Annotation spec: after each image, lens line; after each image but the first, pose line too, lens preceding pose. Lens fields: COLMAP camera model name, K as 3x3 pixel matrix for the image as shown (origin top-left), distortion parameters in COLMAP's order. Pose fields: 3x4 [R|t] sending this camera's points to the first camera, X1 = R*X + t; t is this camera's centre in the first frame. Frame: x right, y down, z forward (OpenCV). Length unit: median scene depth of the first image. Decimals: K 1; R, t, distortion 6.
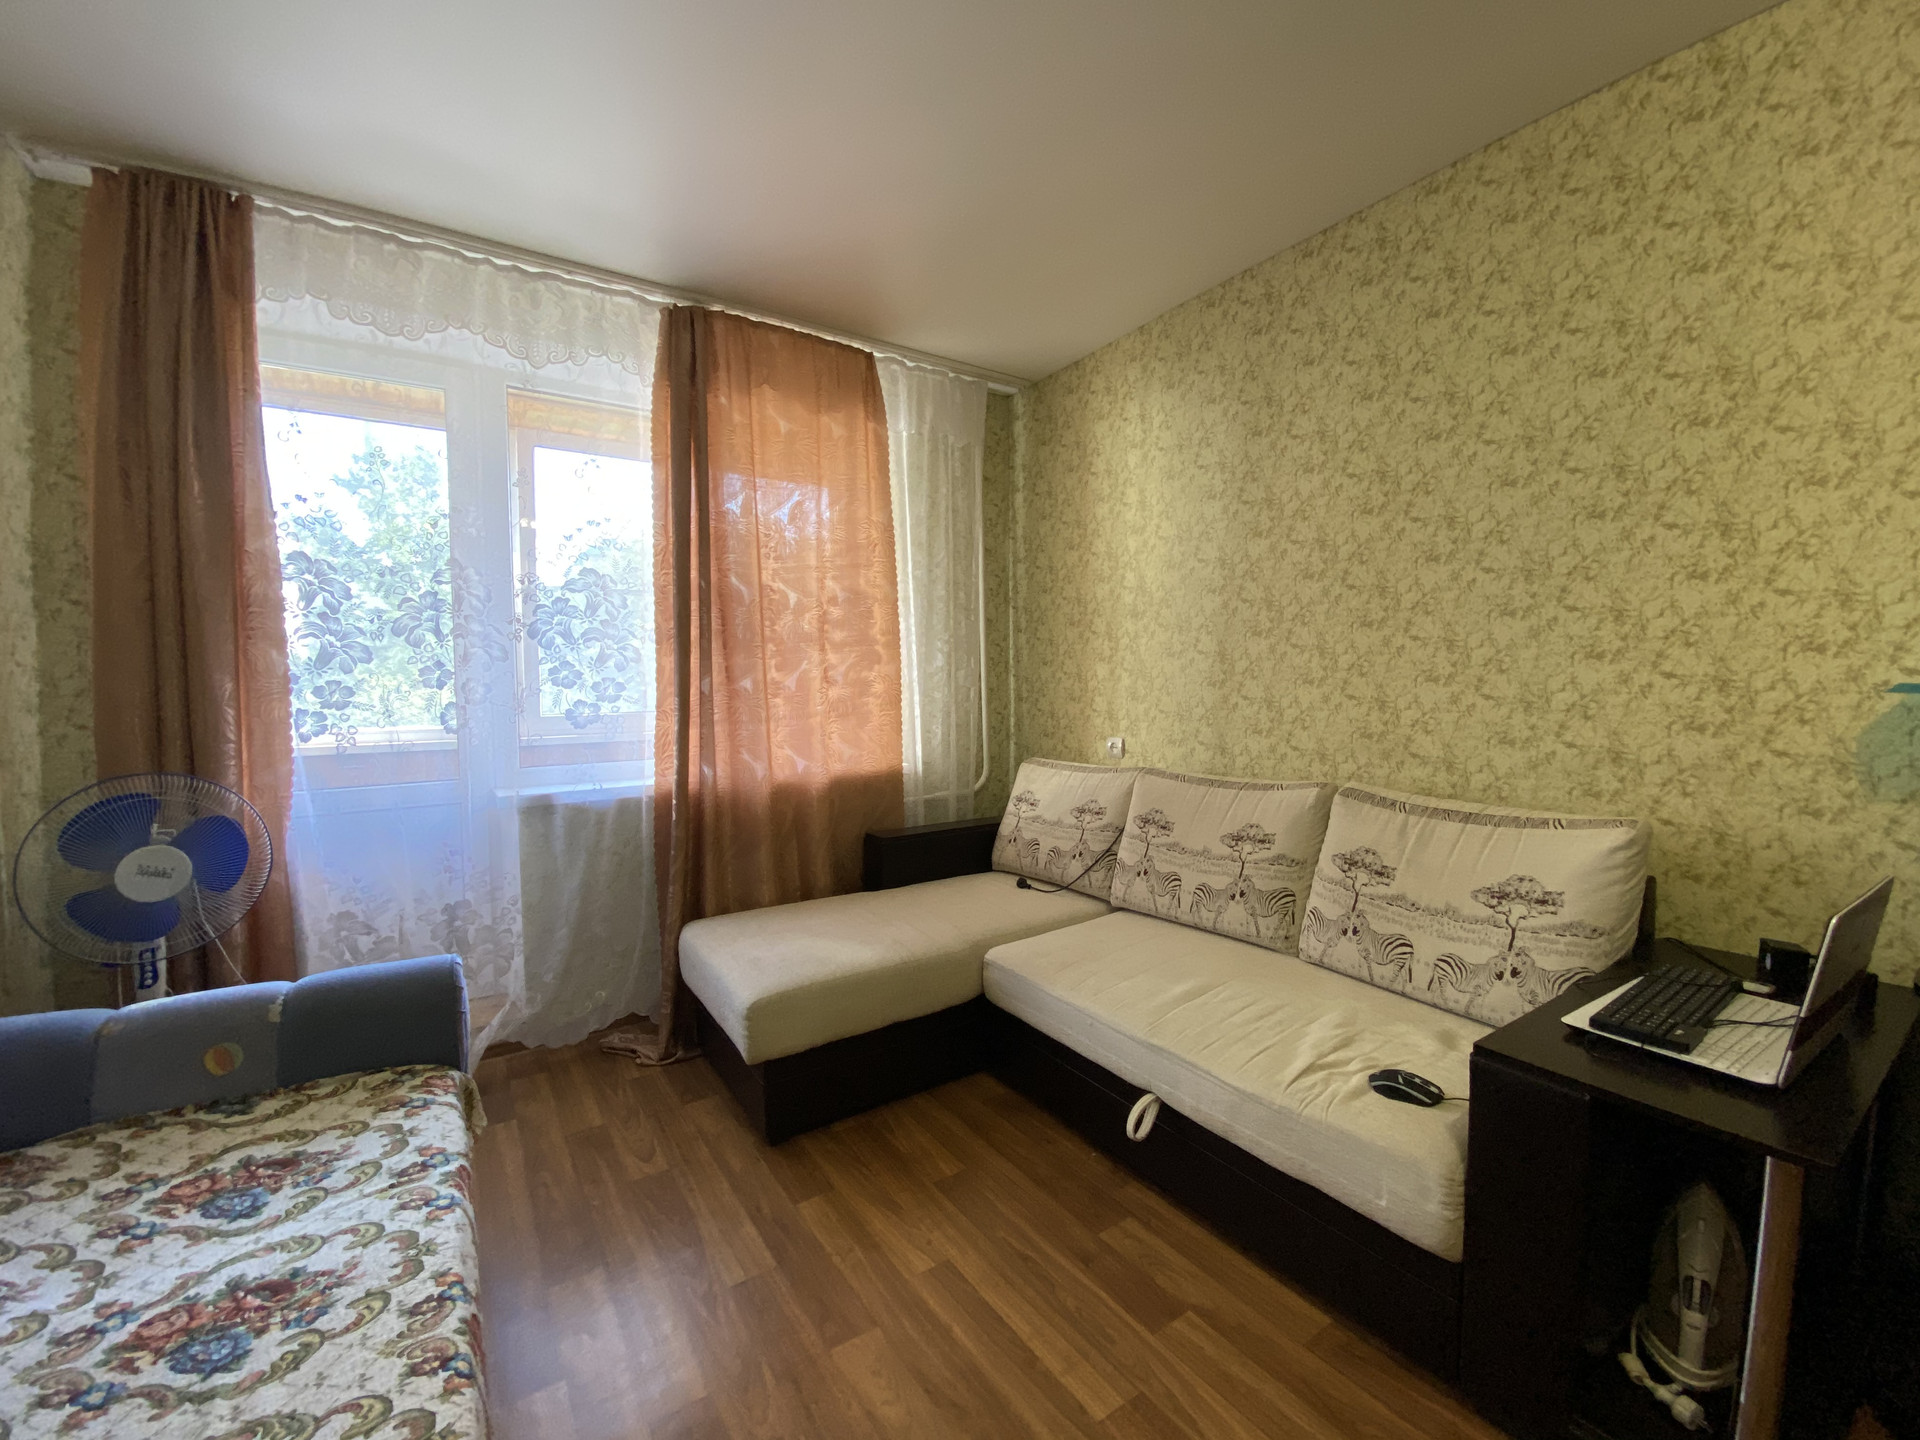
lens RADIAL K [[778.2, 0, 963.6], [0, 778.2, 716.9], [0, 0, 1]] dist [0.019600, -0.018848]
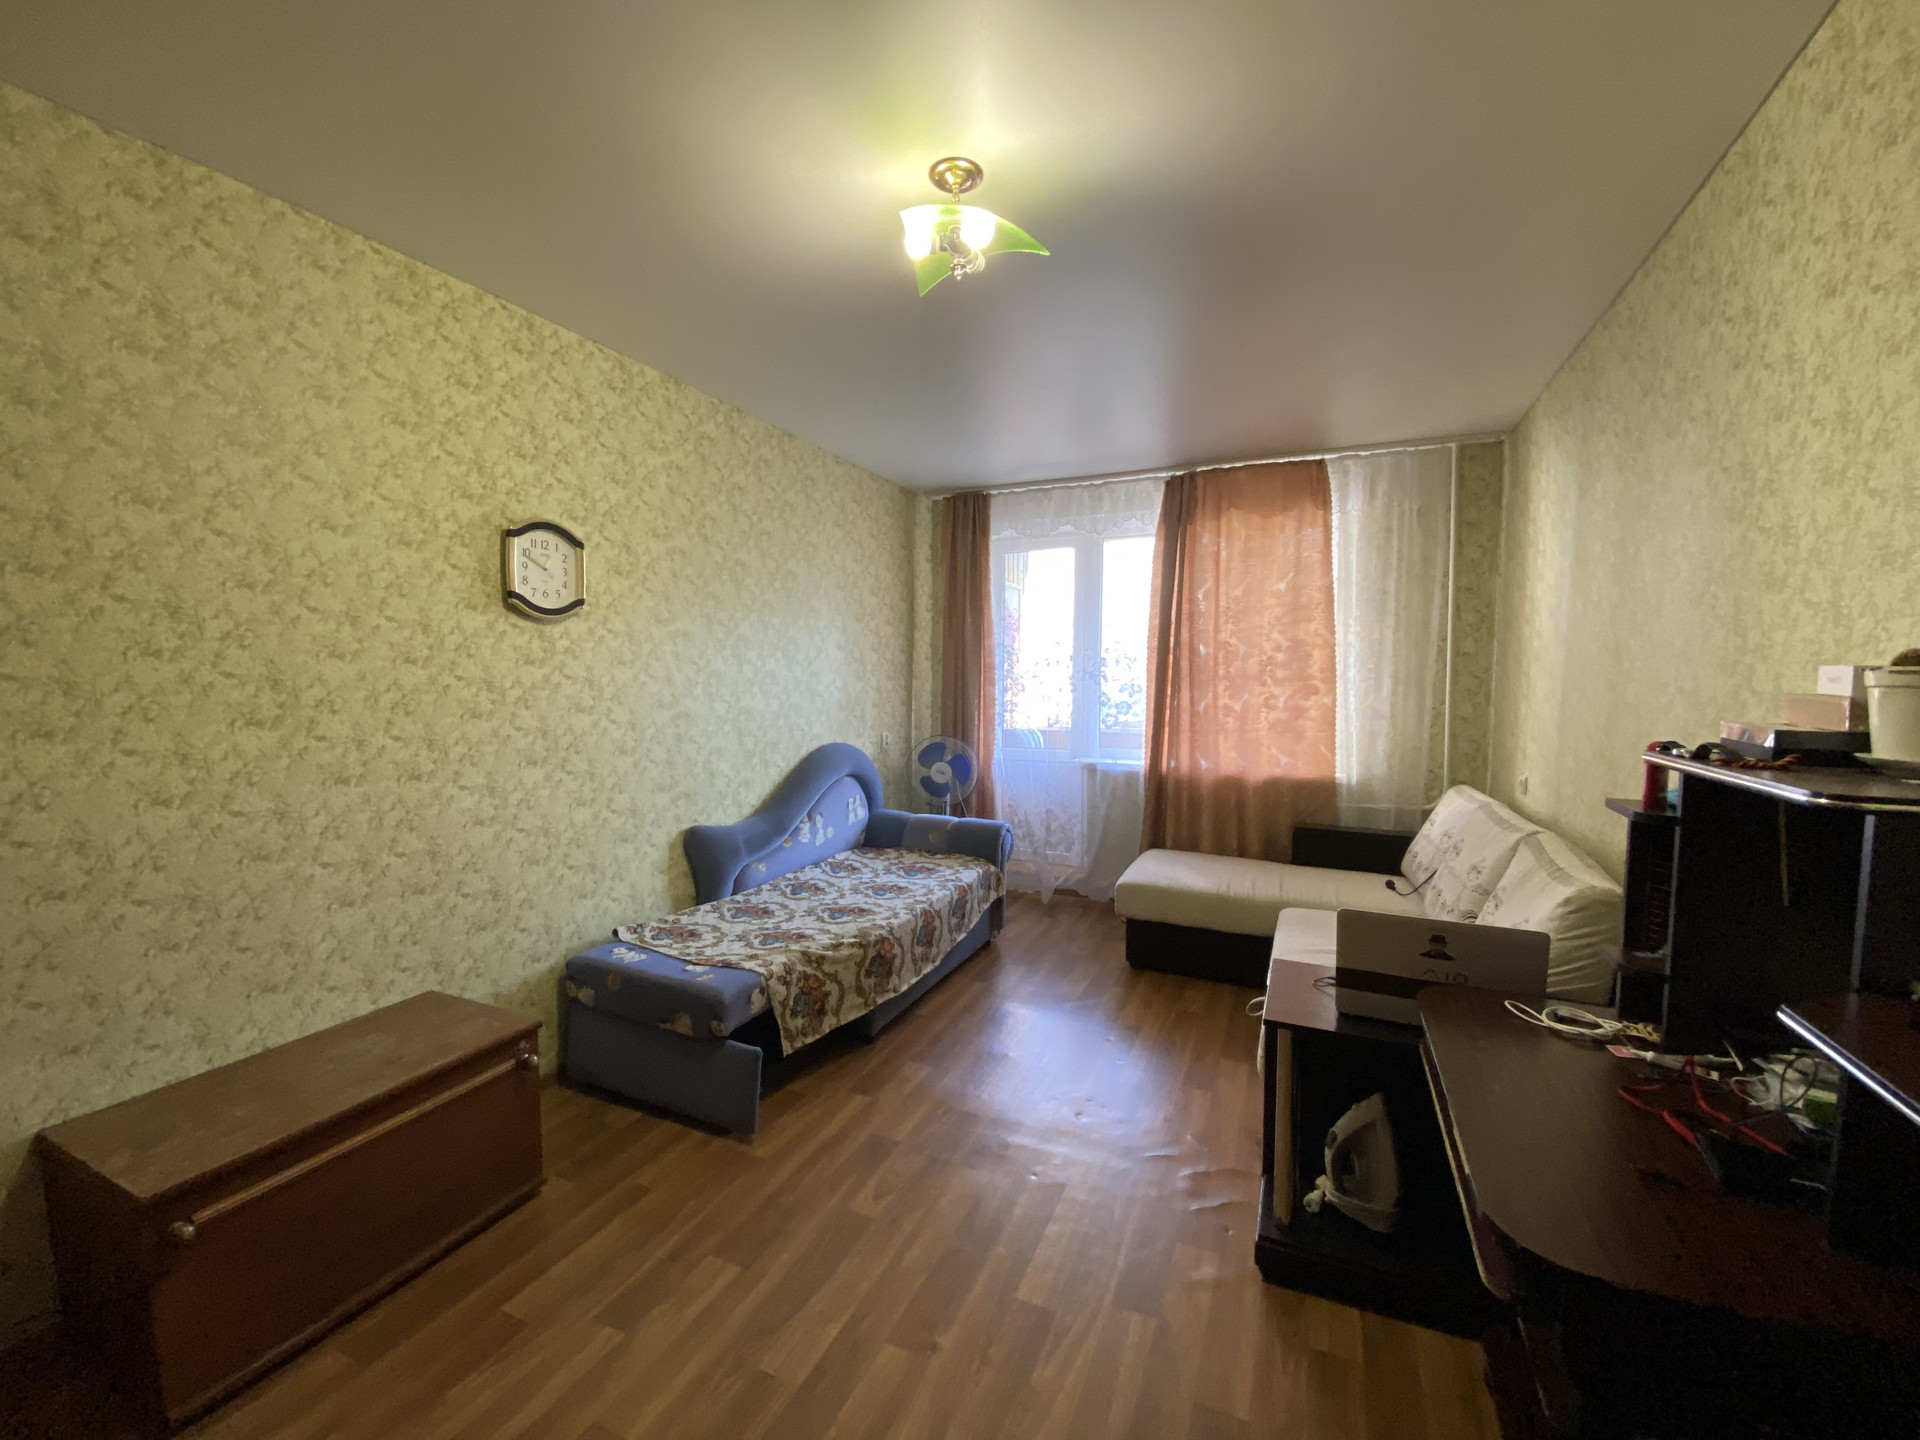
lens RADIAL K [[778.2, 0, 961.5], [0, 778.2, 710.5], [0, 0, 1]] dist [0.019600, -0.018848]
pose [[0.531546, 0.057395, -0.845083, 0.981797], [-0.045934, 0.998187, 0.038901, -0.092679], [0.845783, 0.018141, 0.533219, -0.294576]]
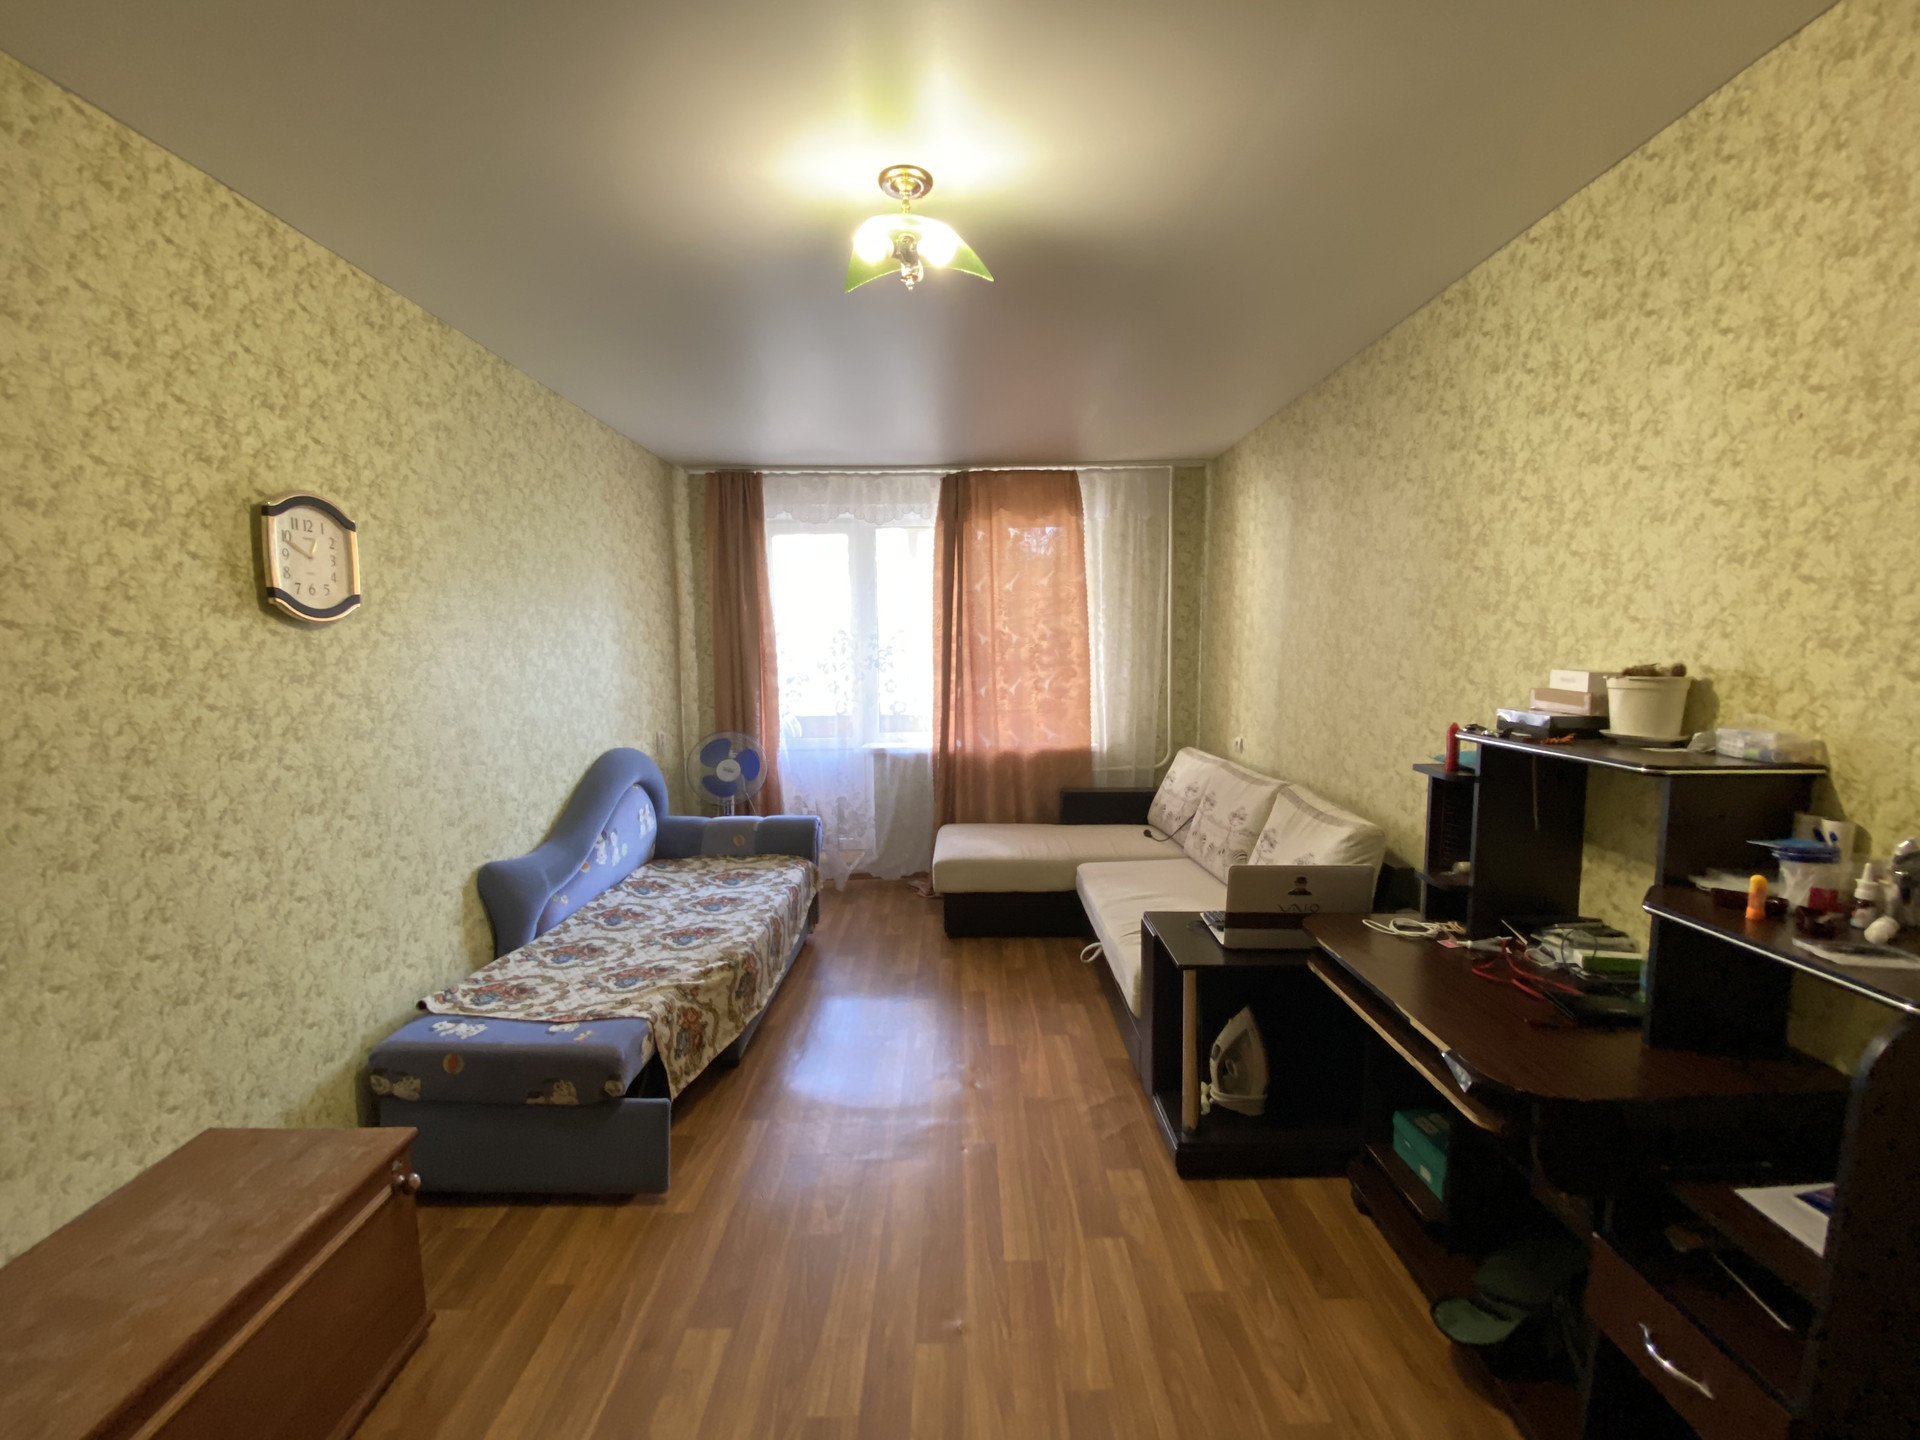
lens RADIAL K [[778.2, 0, 959.9], [0, 778.2, 710.5], [0, 0, 1]] dist [0.019600, -0.018848]
pose [[0.831676, 0.049882, -0.553017, 0.772956], [-0.021473, 0.998101, 0.057735, -0.122539], [0.554846, -0.036141, 0.831167, -0.538009]]
